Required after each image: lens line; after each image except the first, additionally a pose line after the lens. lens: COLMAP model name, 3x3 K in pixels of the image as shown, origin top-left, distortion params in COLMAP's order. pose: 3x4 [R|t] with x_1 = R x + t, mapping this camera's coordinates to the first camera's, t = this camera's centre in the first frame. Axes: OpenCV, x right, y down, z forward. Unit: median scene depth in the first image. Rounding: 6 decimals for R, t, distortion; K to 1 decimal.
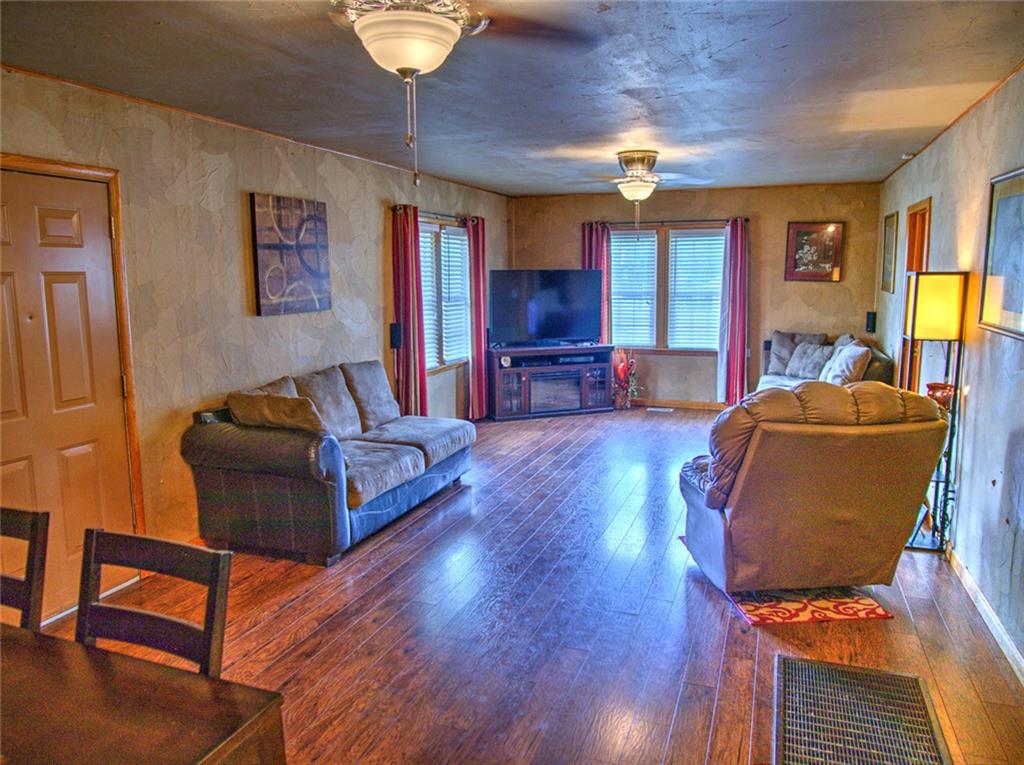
lens RADIAL K [[737.7, 0, 509.8], [0, 737.7, 376.7], [0, 0, 1]] dist [-0.035980, -0.001643]
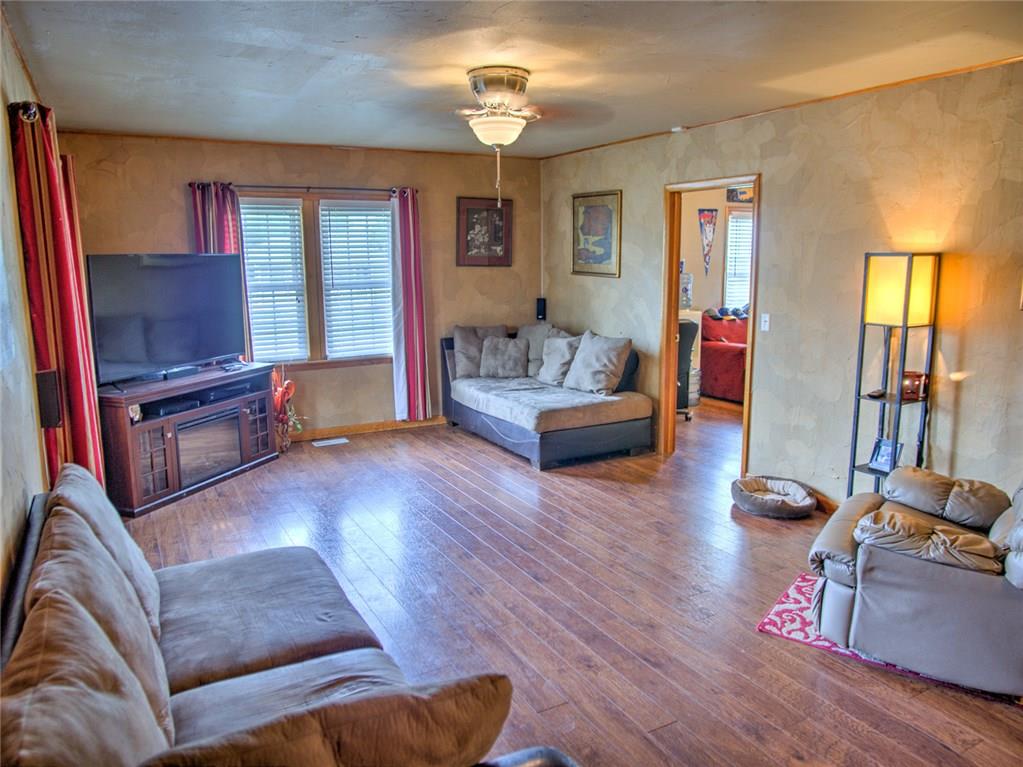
lens RADIAL K [[737.0, 0, 512.2], [0, 737.0, 379.7], [0, 0, 1]] dist [-0.035980, -0.001643]
pose [[0.655341, -0.125808, 0.744782, -0.234687], [0.110650, 0.991384, 0.070101, -0.052987], [-0.747184, 0.036470, 0.663616, 0.389171]]
